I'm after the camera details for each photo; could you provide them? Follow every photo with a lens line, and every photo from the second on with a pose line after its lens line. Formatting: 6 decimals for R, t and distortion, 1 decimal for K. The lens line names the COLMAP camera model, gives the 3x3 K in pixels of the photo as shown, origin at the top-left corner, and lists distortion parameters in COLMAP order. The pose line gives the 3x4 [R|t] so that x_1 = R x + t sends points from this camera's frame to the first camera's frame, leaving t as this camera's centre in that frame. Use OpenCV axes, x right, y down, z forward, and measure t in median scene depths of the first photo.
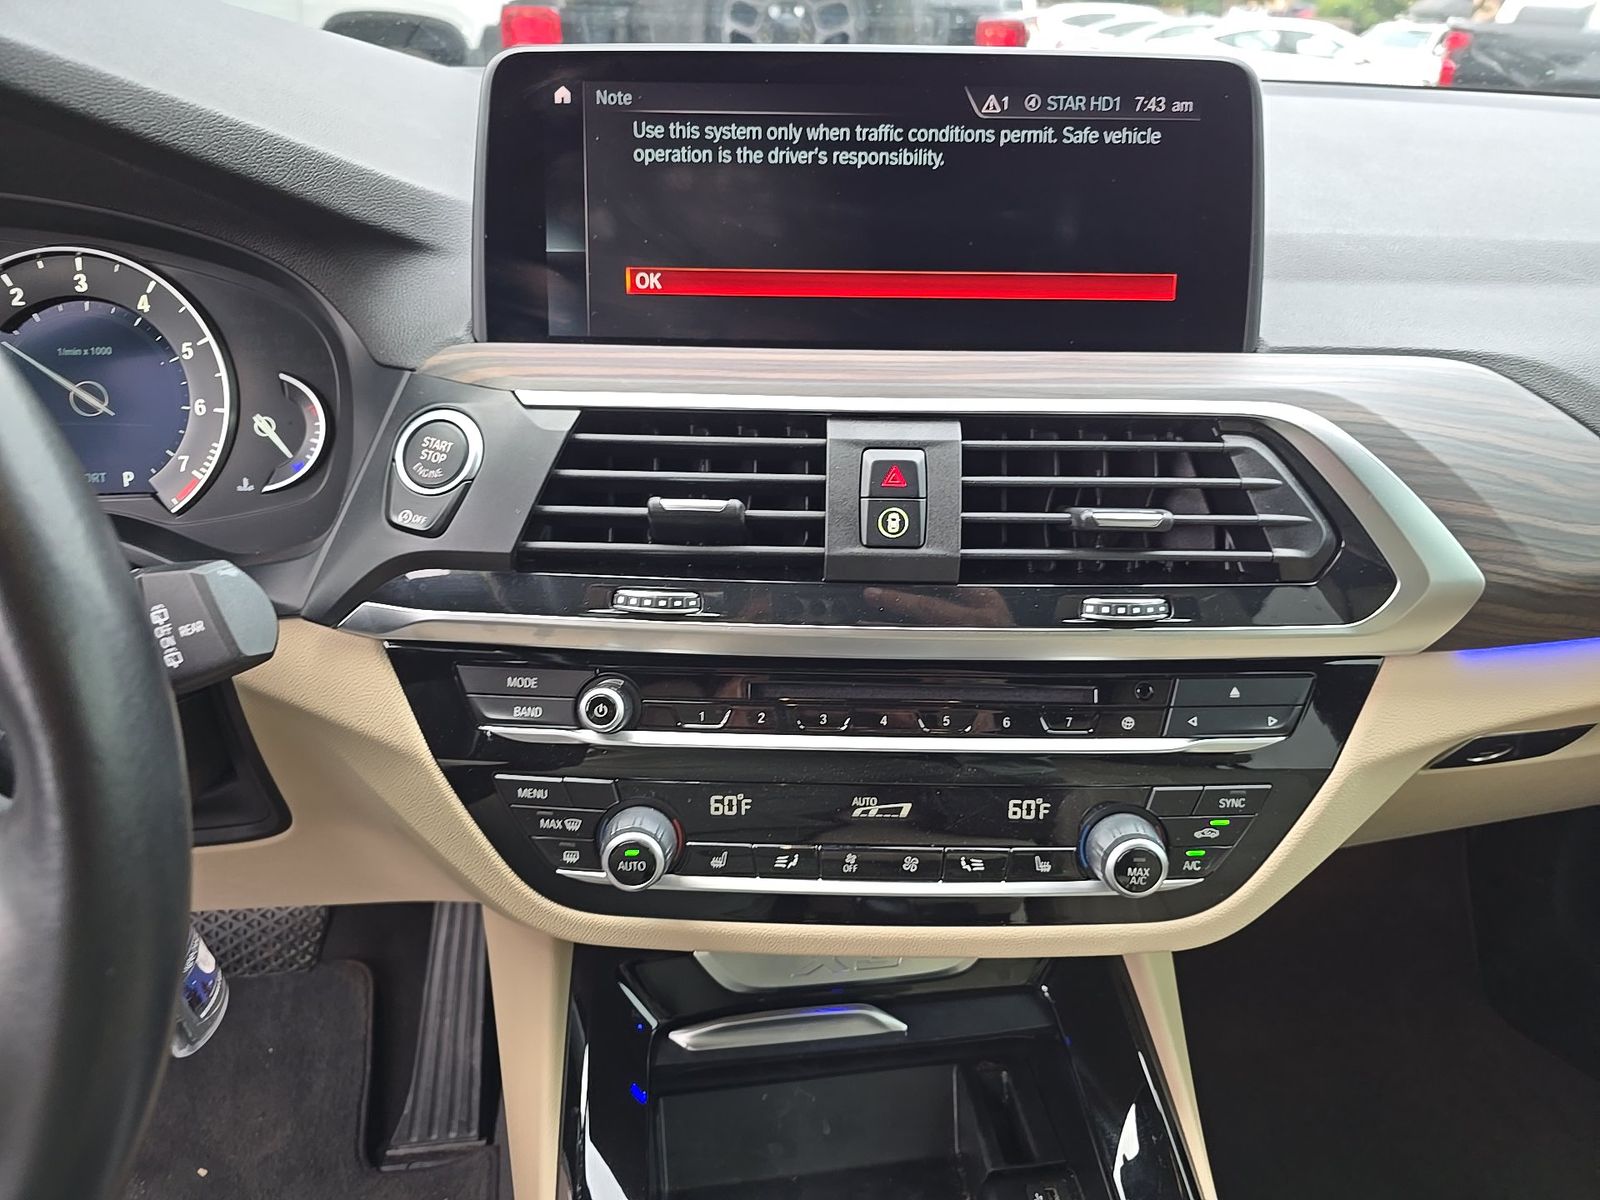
lens RADIAL K [[1056.6, 0, 817.9], [0, 1056.6, 597.1], [0, 0, 1]] dist [0.043673, -0.039658]
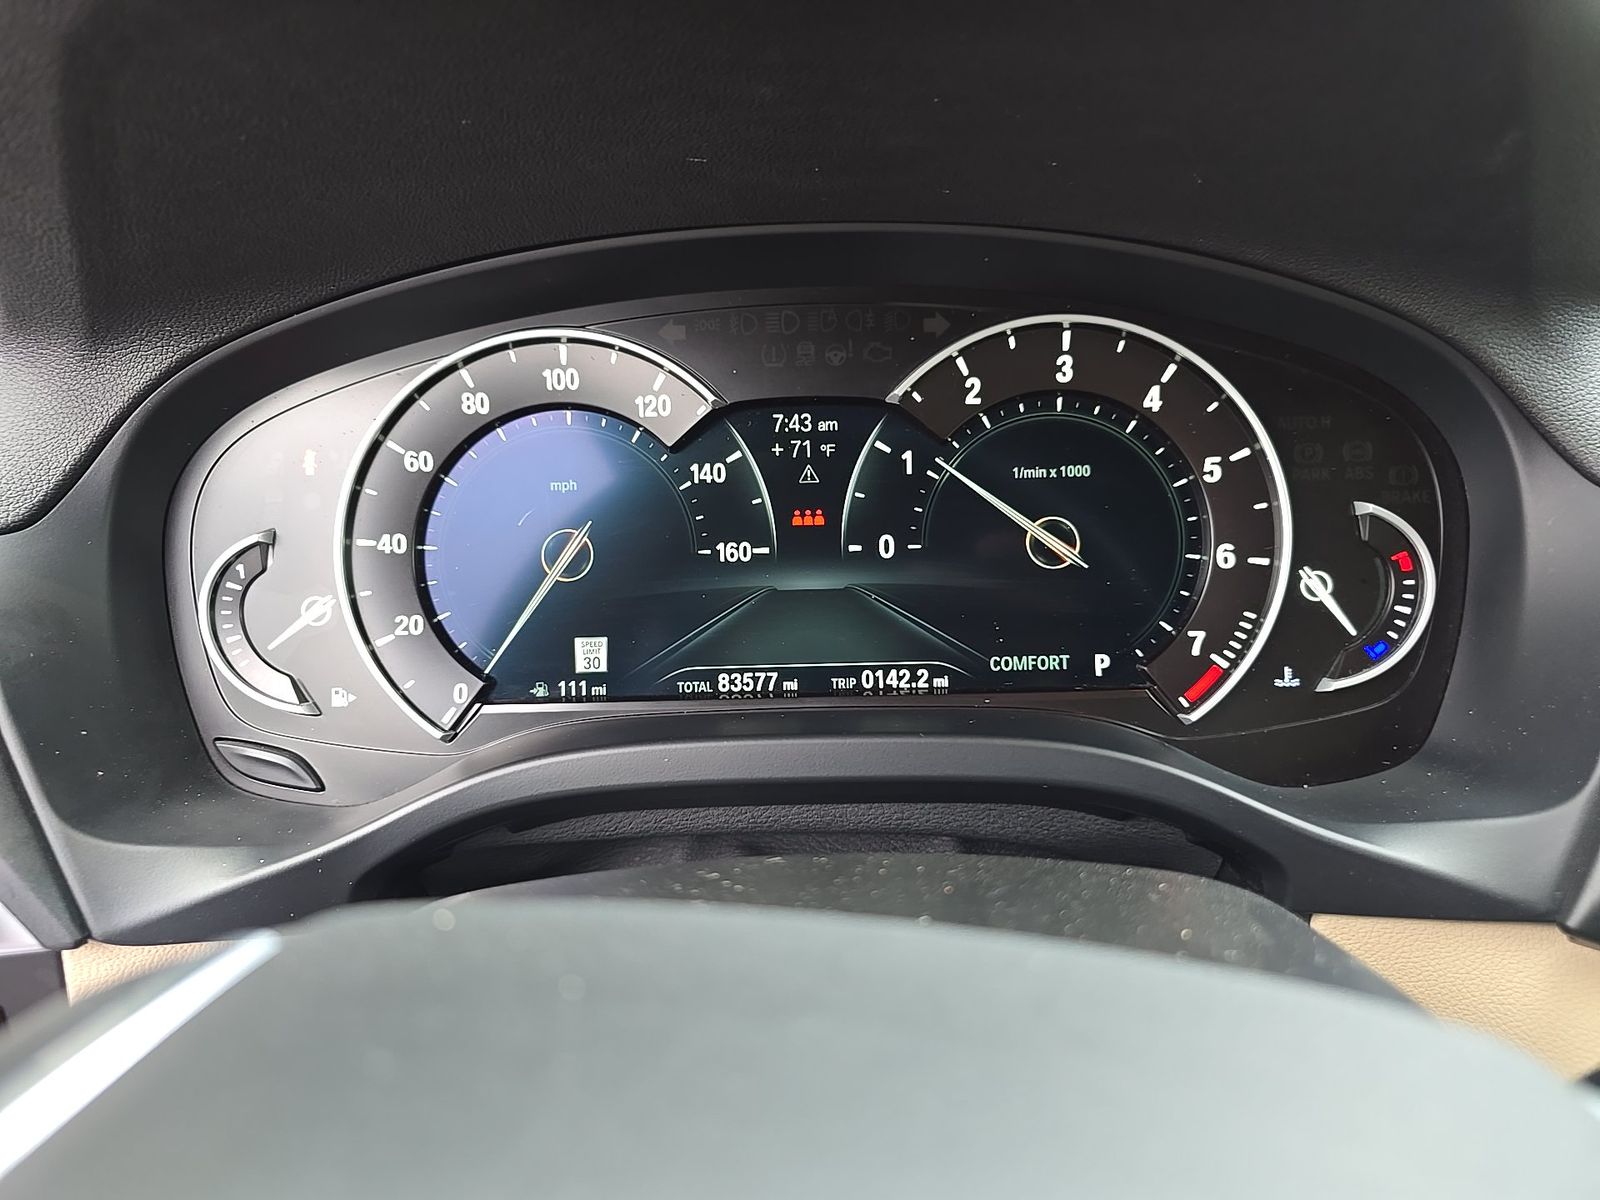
lens RADIAL K [[1056.6, 0, 817.9], [0, 1056.6, 597.1], [0, 0, 1]] dist [0.043673, -0.039658]
pose [[0.993264, 0.012659, -0.115178, -0.753828], [-0.020827, 0.997330, -0.069997, -0.104506], [0.113985, 0.071925, 0.990876, 0.344683]]
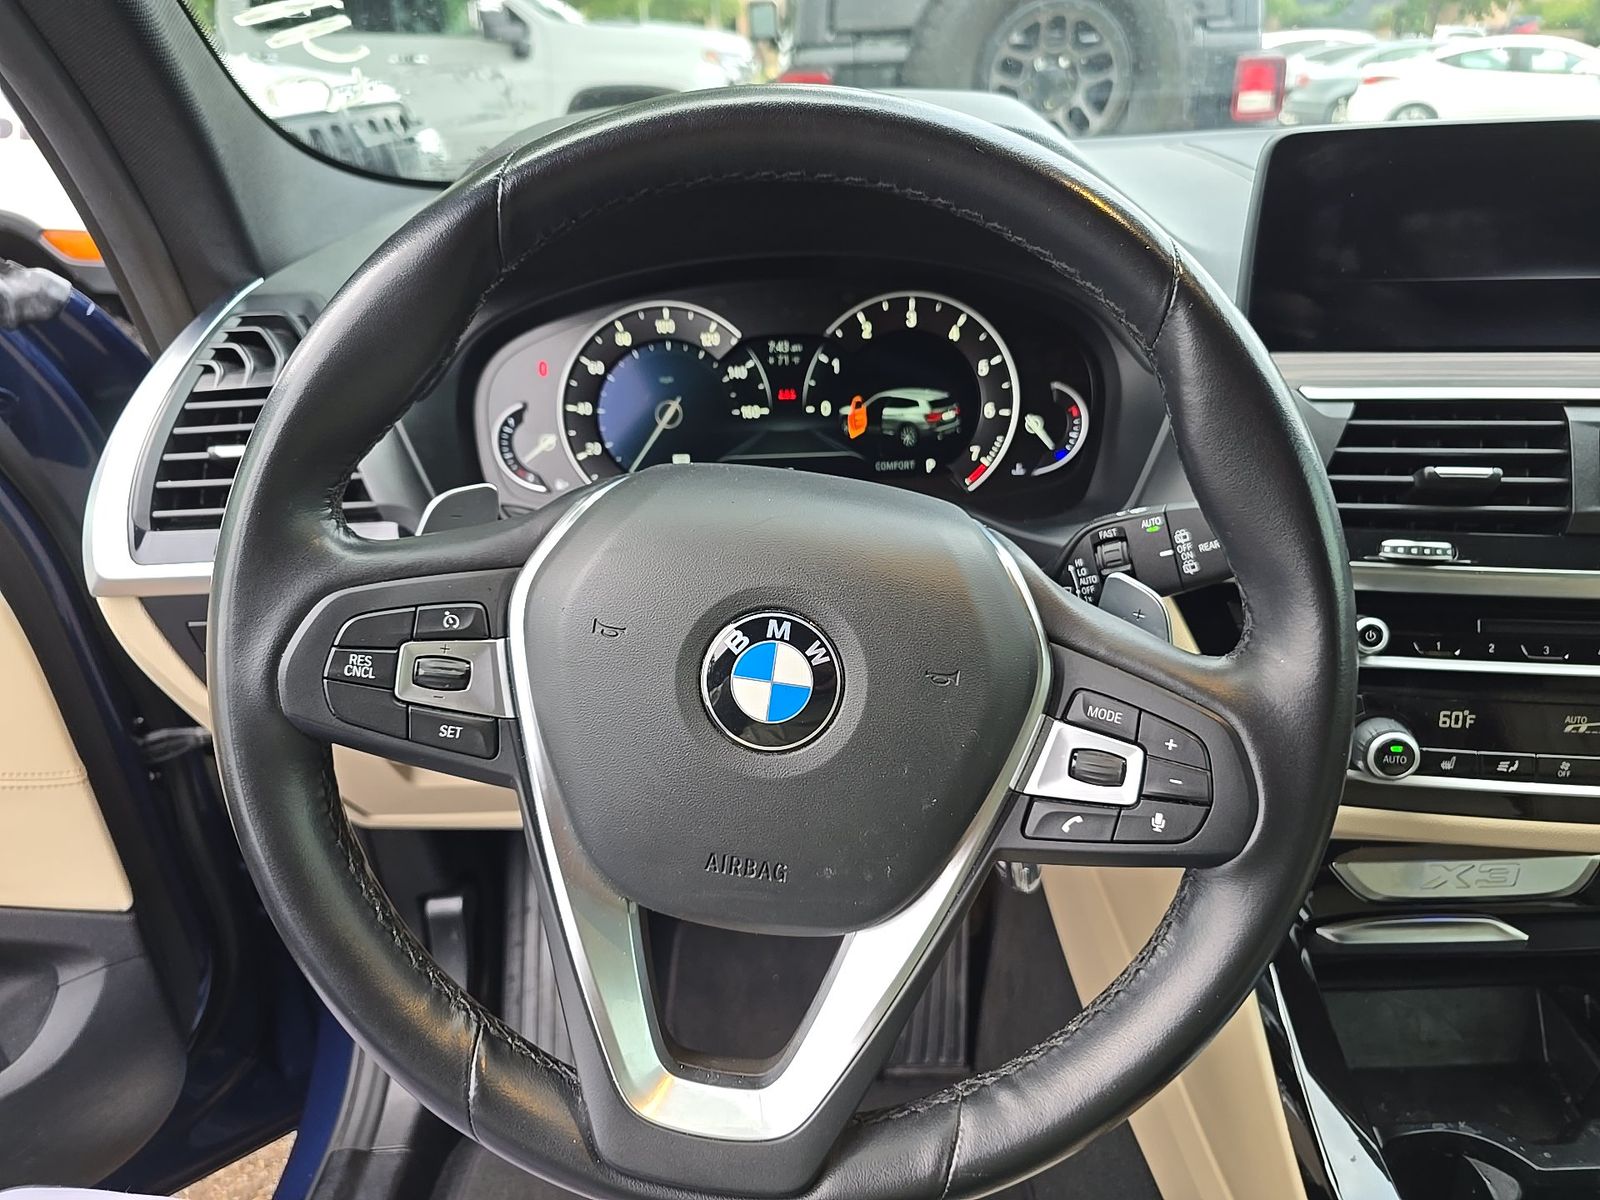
lens RADIAL K [[1078.2, 0, 805.3], [0, 1078.2, 612.5], [0, 0, 1]] dist [0.034770, -0.020201]
pose [[0.990204, 0.013856, -0.138937, -0.619917], [-0.018217, 0.999379, -0.030160, 0.116307], [0.138433, 0.032396, 0.989842, -0.345551]]
